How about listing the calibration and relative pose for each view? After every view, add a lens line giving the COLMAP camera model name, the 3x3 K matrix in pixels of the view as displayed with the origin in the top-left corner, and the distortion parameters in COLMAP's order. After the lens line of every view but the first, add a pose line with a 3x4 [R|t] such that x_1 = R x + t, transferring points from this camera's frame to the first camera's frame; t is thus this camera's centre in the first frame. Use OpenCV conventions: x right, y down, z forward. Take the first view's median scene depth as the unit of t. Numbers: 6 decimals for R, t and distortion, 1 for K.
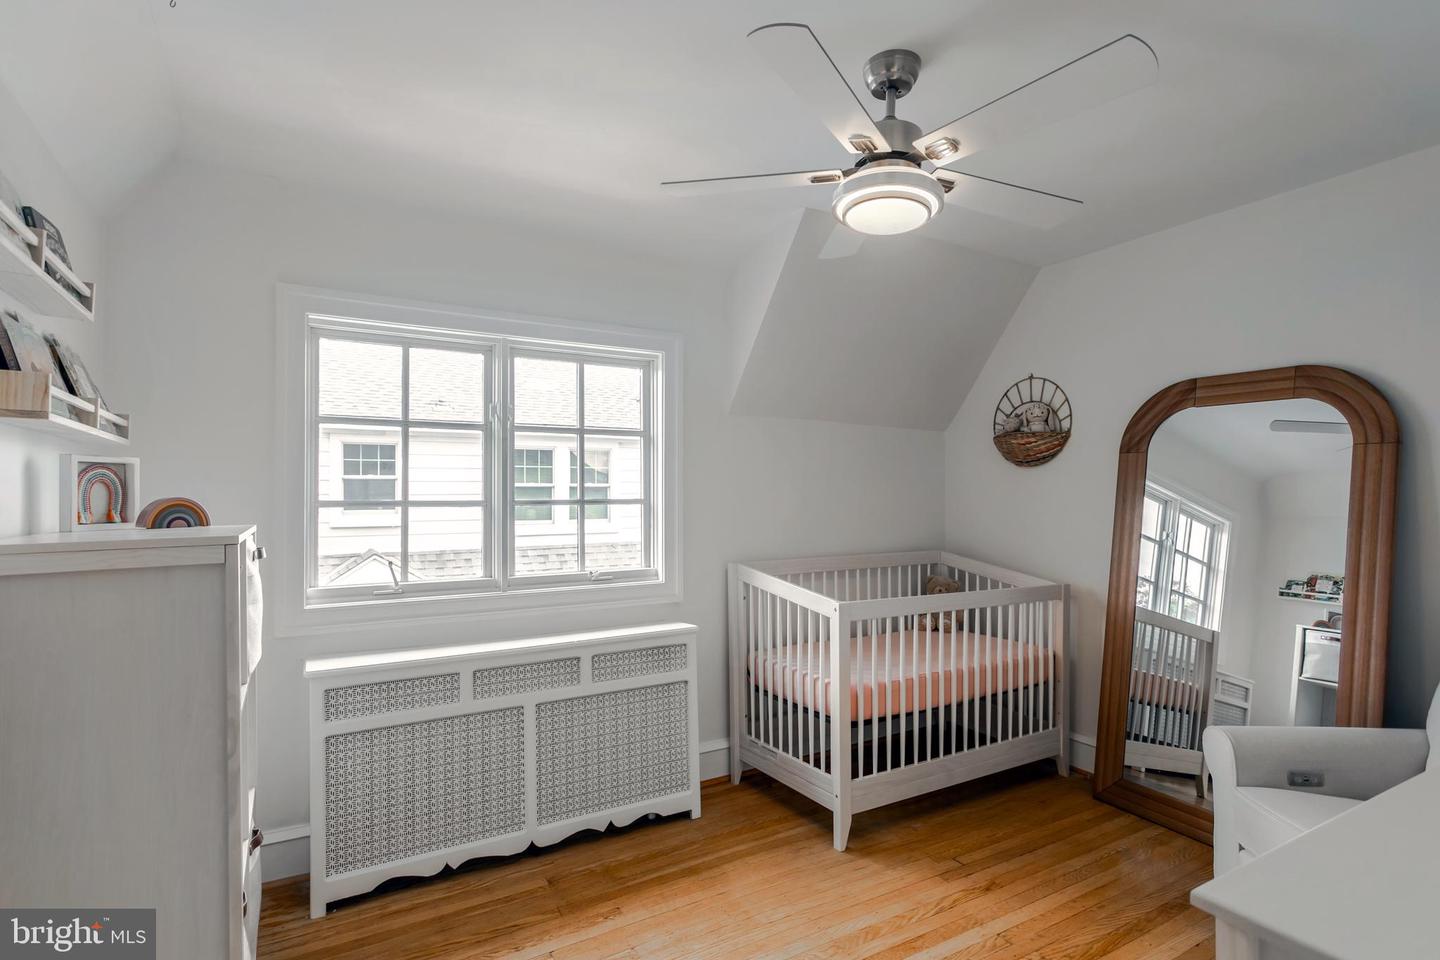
lens RADIAL K [[723.5, 0, 720.1], [0, 723.5, 501.6], [0, 0, 1]] dist [-0.000258, 0.000024]
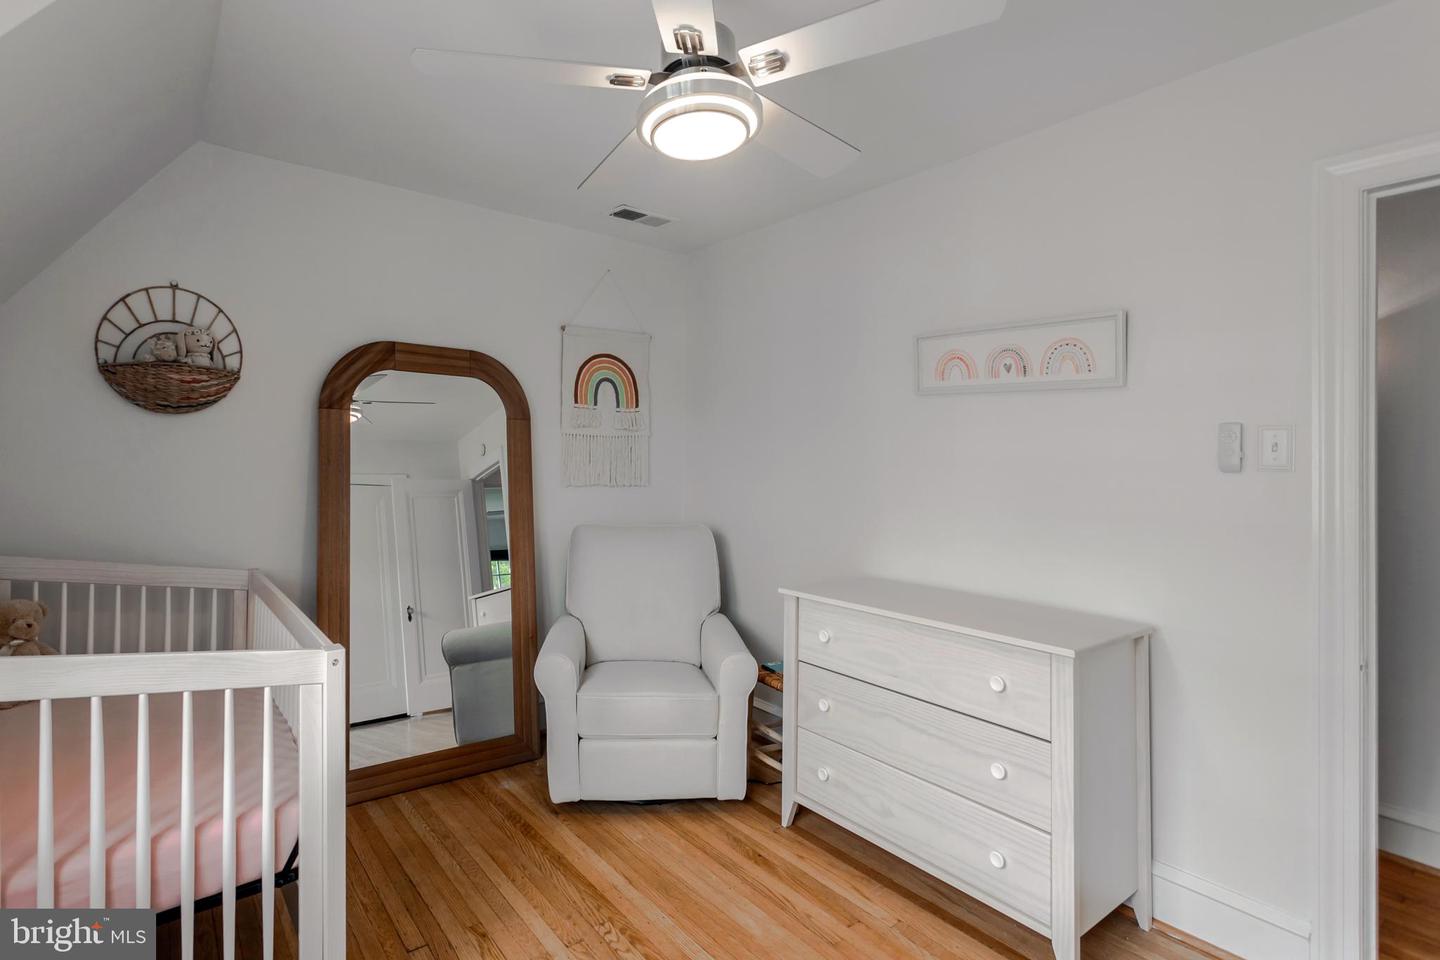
lens RADIAL K [[695.0, 0, 688.4], [0, 695.0, 460.3], [0, 0, 1]] dist [0.003119, 0.000650]
pose [[-0.123548, -0.005115, 0.992325, -0.315738], [-0.001632, 0.999986, 0.004951, -0.007800], [-0.992337, -0.001008, -0.123555, 0.614864]]
